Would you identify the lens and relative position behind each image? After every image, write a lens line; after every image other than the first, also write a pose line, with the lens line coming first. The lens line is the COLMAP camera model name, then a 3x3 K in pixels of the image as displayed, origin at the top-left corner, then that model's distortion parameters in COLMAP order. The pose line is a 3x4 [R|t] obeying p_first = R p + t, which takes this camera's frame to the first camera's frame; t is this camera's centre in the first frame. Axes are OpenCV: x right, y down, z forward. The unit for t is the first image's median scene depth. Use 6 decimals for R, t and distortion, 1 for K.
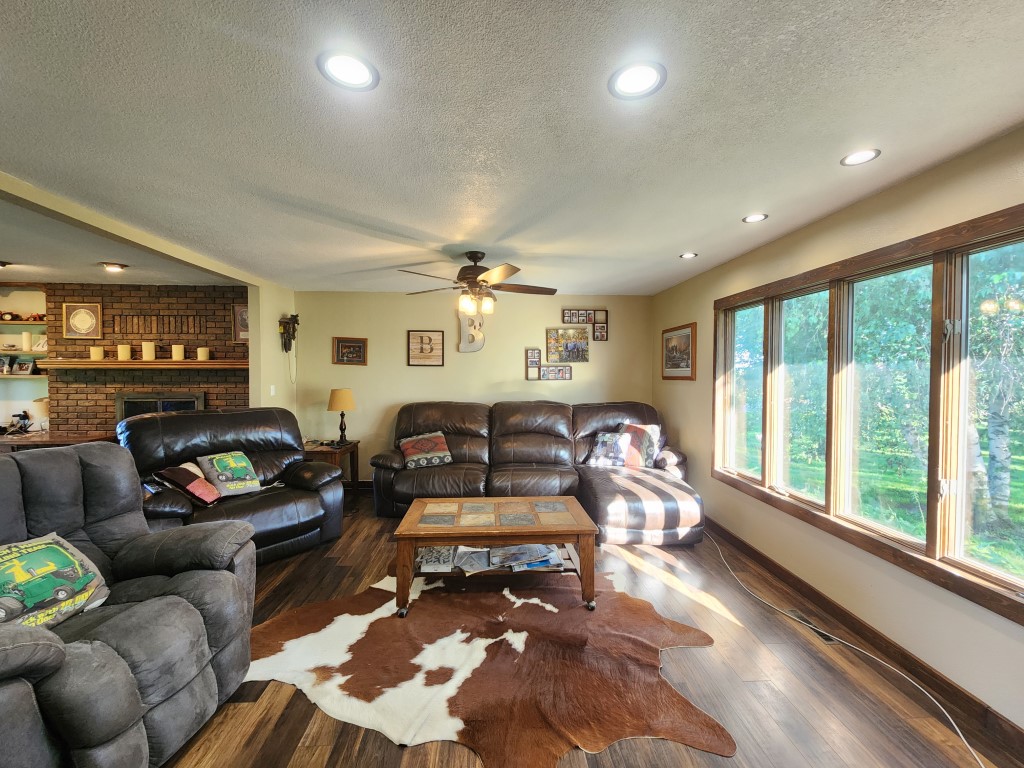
lens RADIAL K [[408.9, 0, 511.5], [0, 408.9, 386.5], [0, 0, 1]] dist [0.000069, 0.000297]
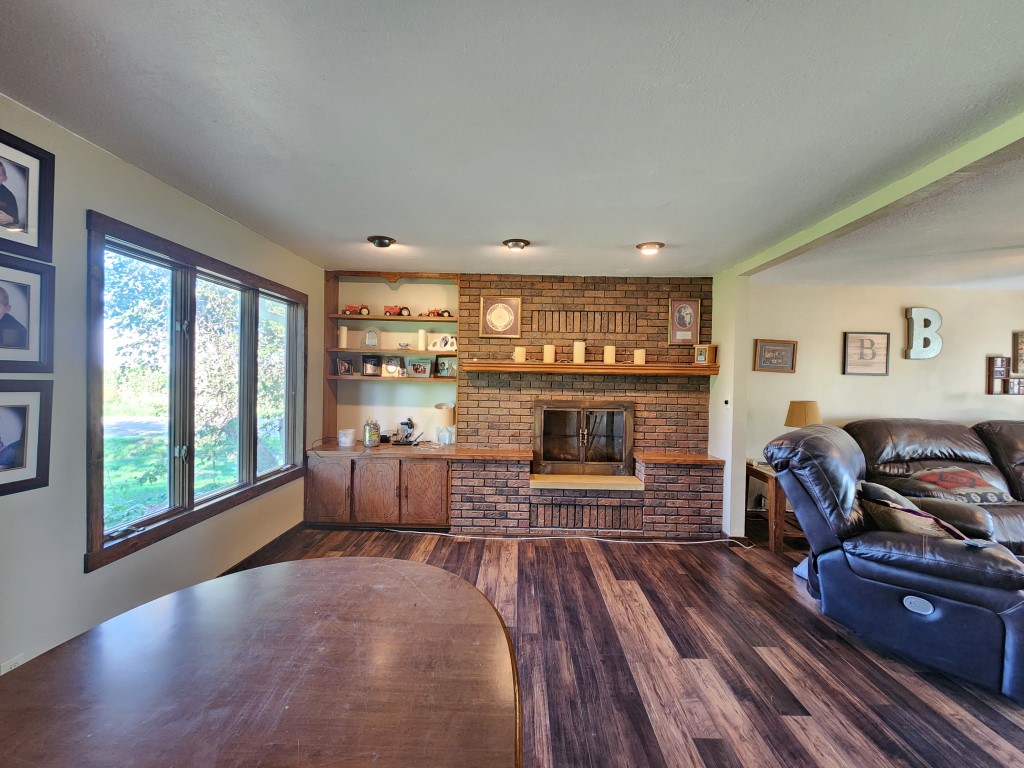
lens RADIAL K [[408.9, 0, 513.9], [0, 408.9, 380.4], [0, 0, 1]] dist [0.000069, 0.000297]
pose [[0.997197, 0.017758, -0.072679, -0.942244], [-0.020288, 0.999208, -0.034231, 0.003677], [0.072014, 0.035610, 0.996768, 0.139171]]
